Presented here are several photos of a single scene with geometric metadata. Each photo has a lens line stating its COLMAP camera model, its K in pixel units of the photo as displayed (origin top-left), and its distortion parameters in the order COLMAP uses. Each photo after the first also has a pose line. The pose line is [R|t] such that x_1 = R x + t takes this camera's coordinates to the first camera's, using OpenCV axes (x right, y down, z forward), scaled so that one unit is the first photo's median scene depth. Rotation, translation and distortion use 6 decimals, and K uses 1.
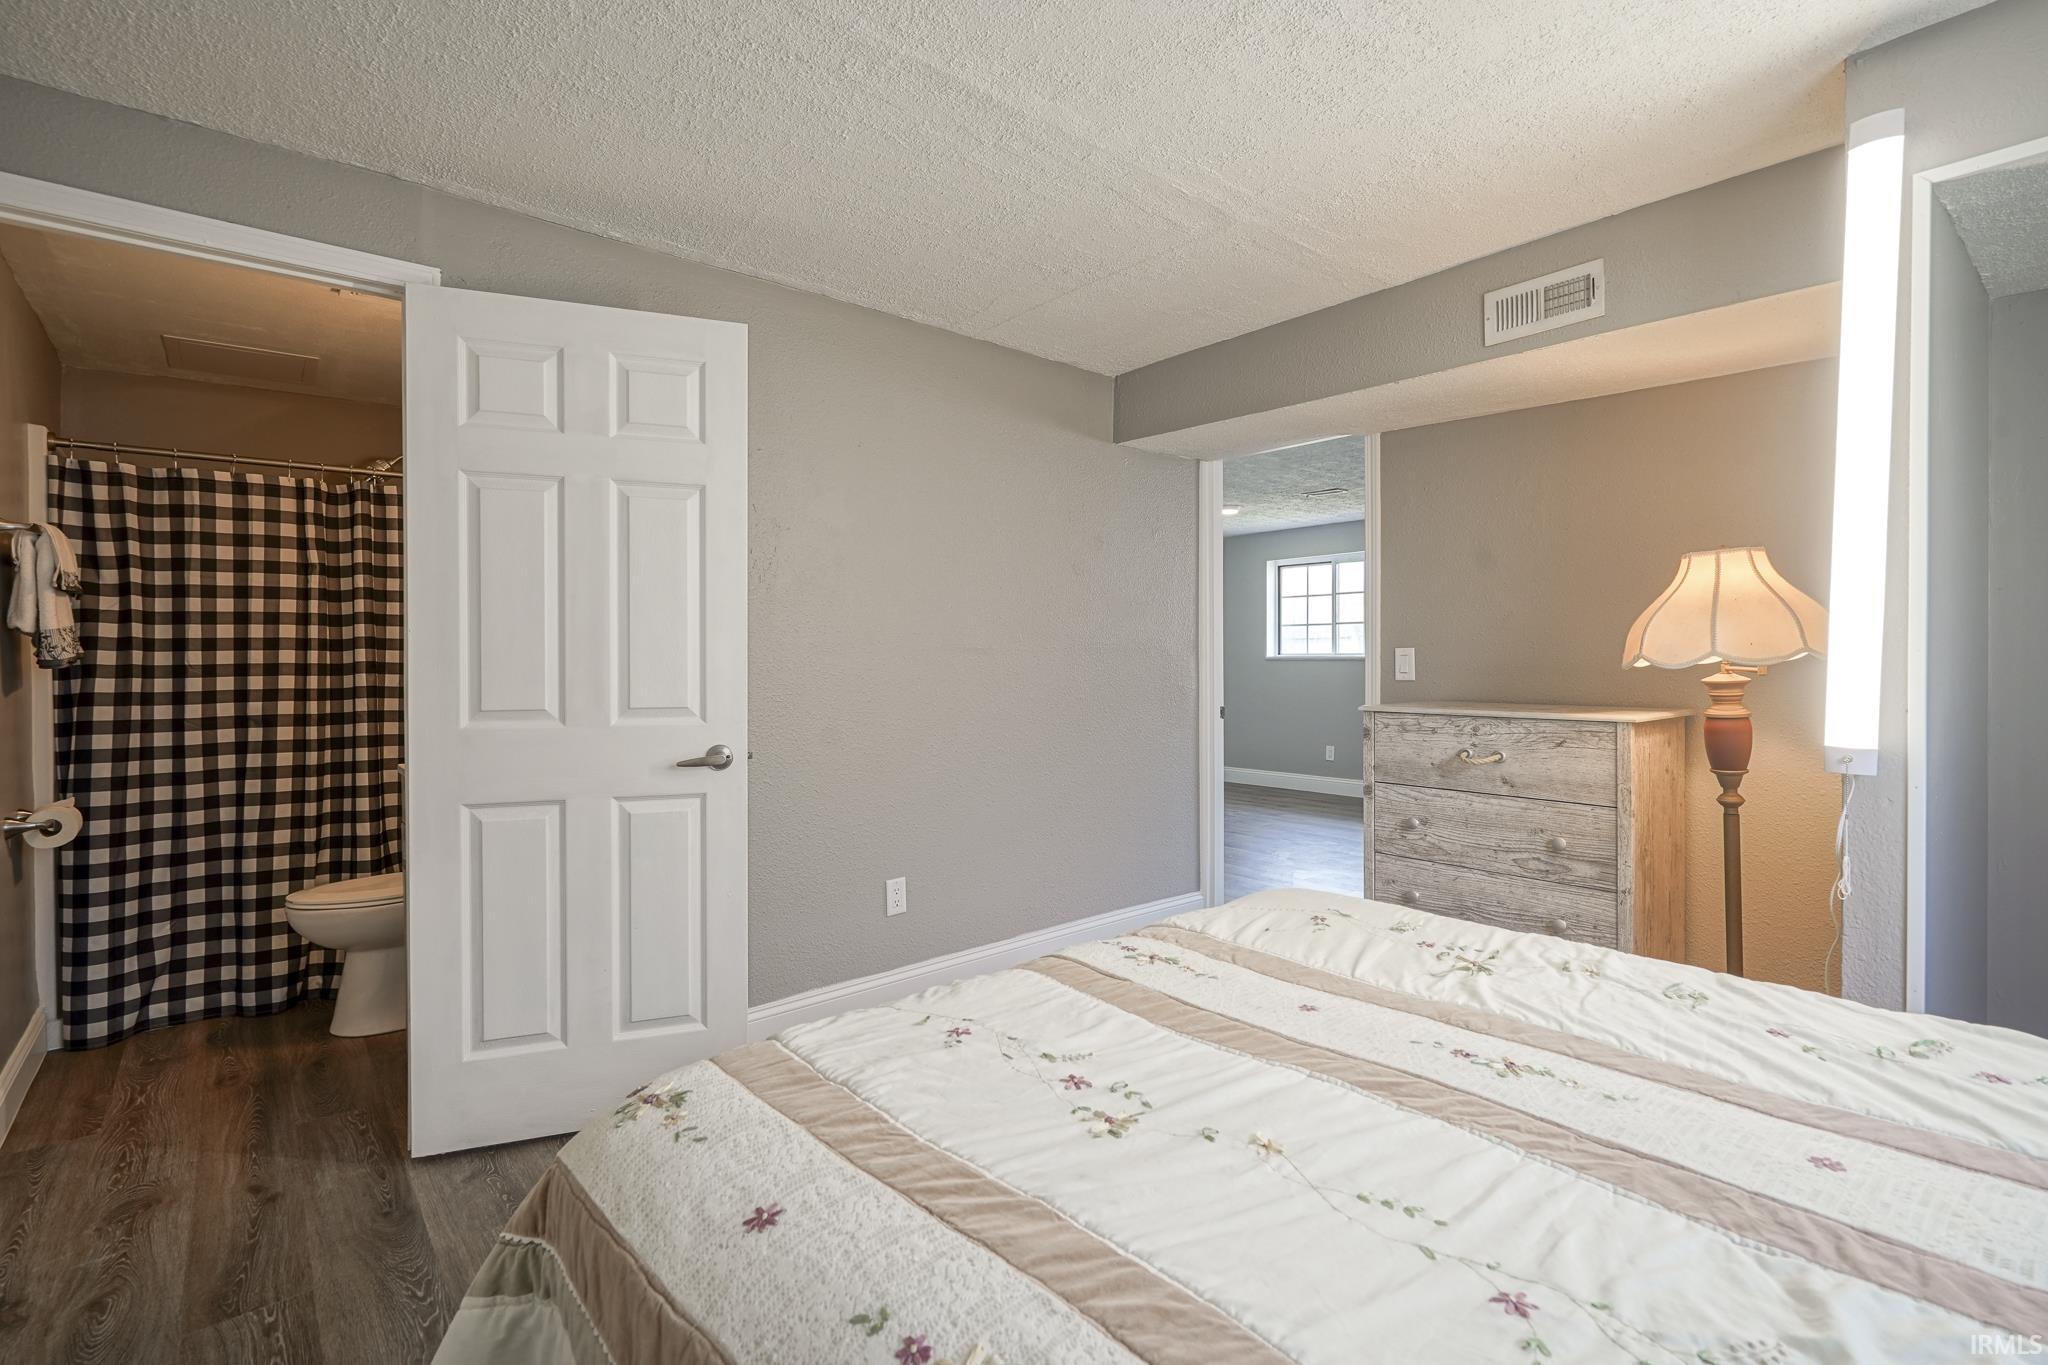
lens RADIAL K [[934.2, 0, 1030.9], [0, 934.2, 670.0], [0, 0, 1]] dist [-0.004887, 0.002690]
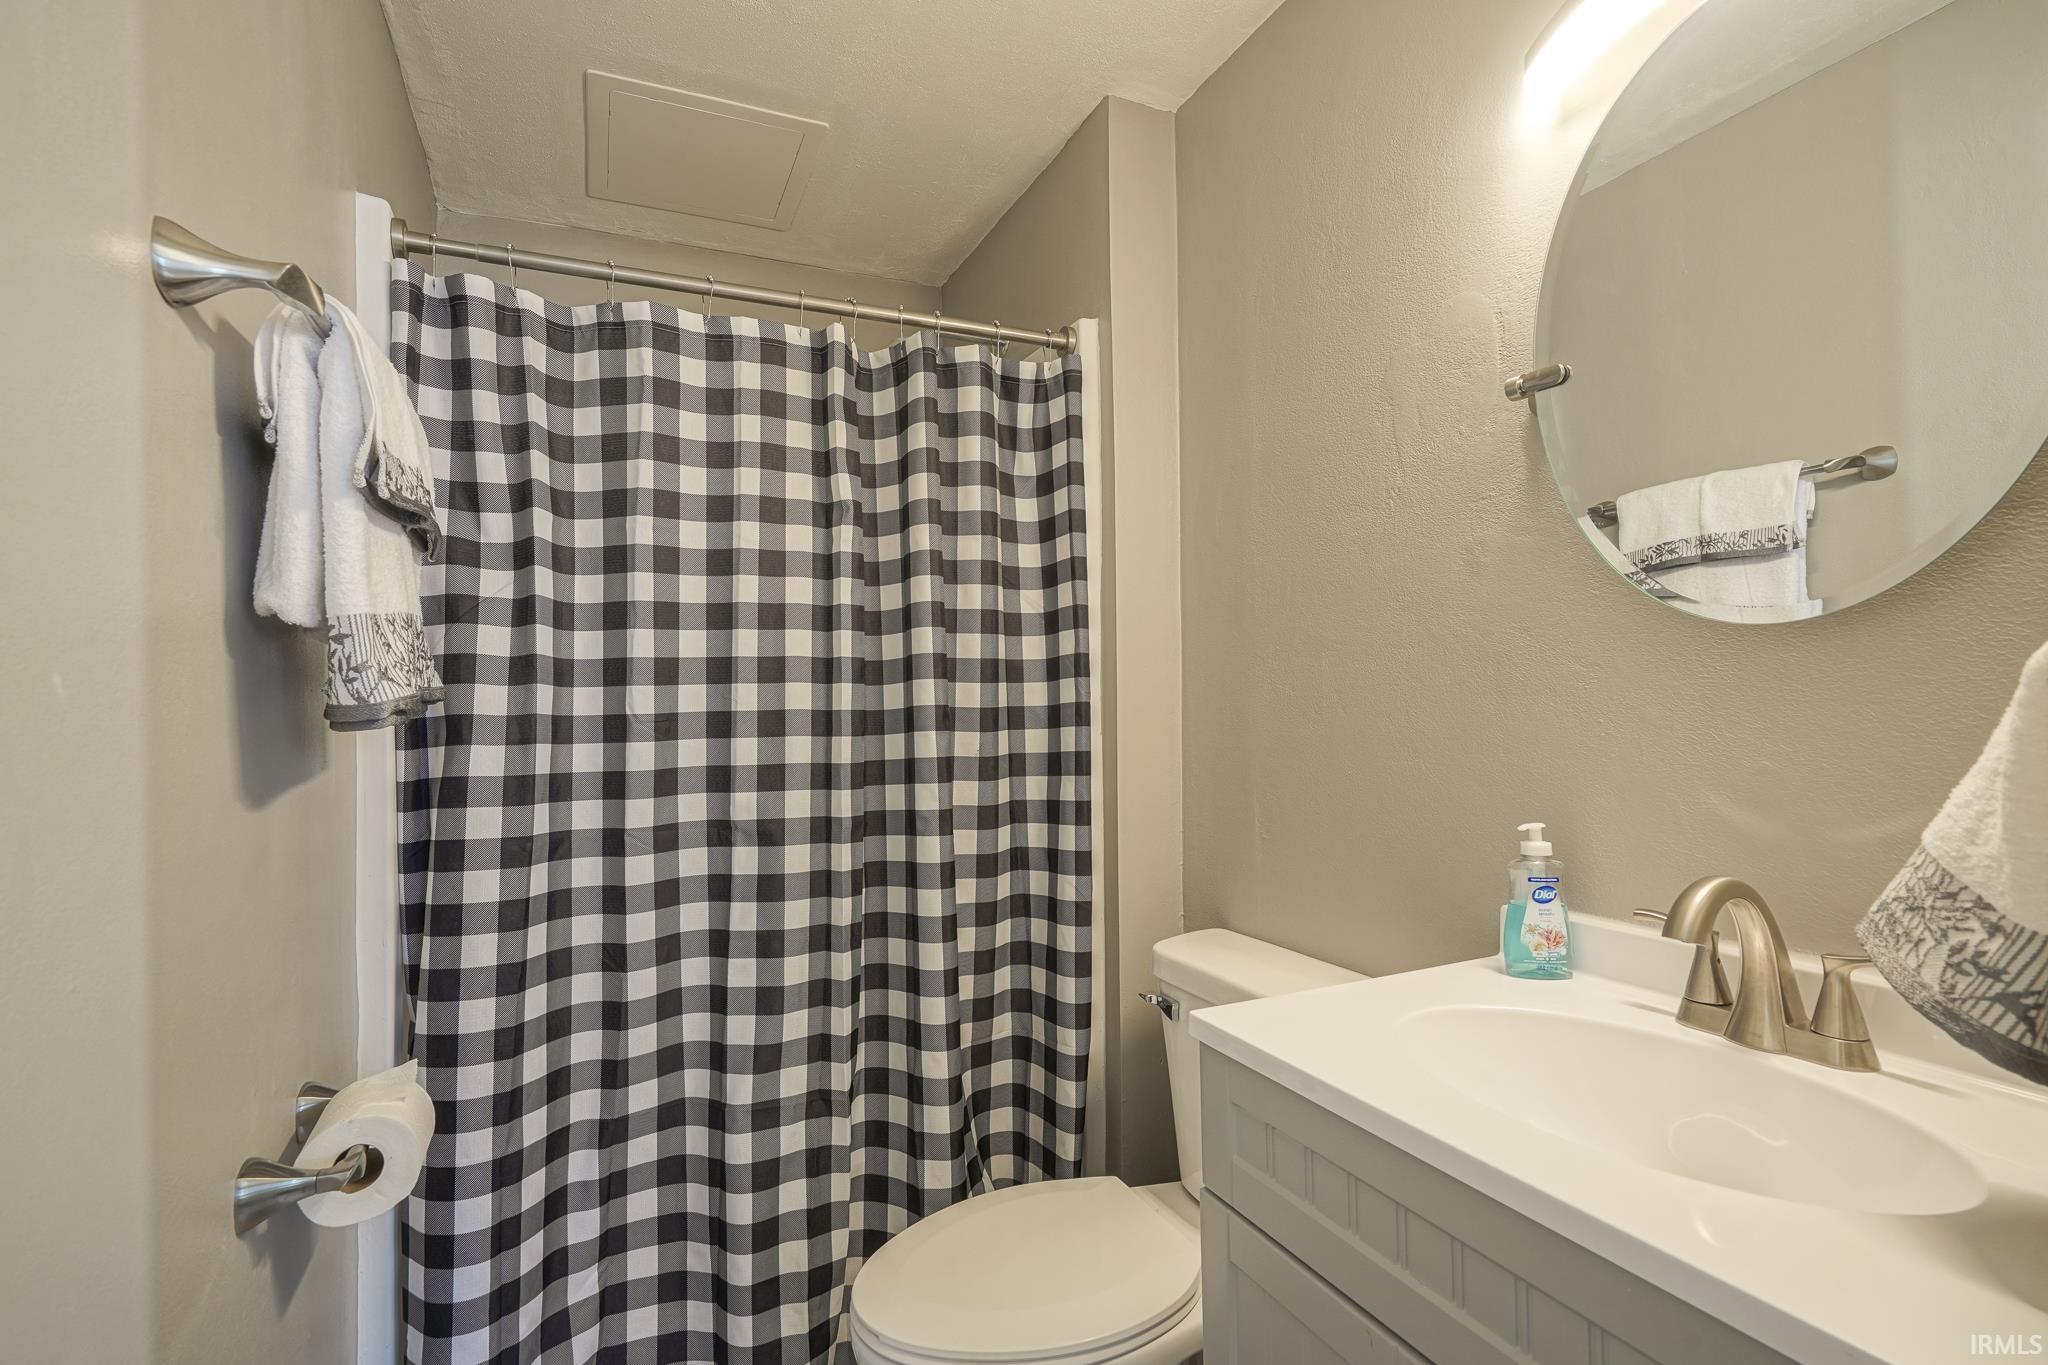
lens RADIAL K [[934.2, 0, 1016.3], [0, 934.2, 693.8], [0, 0, 1]] dist [-0.004887, 0.002690]
pose [[0.964204, 0.000014, -0.265162, -0.617476], [-0.002451, 0.999958, -0.008860, -0.012900], [0.265151, 0.009193, 0.964163, 0.622551]]
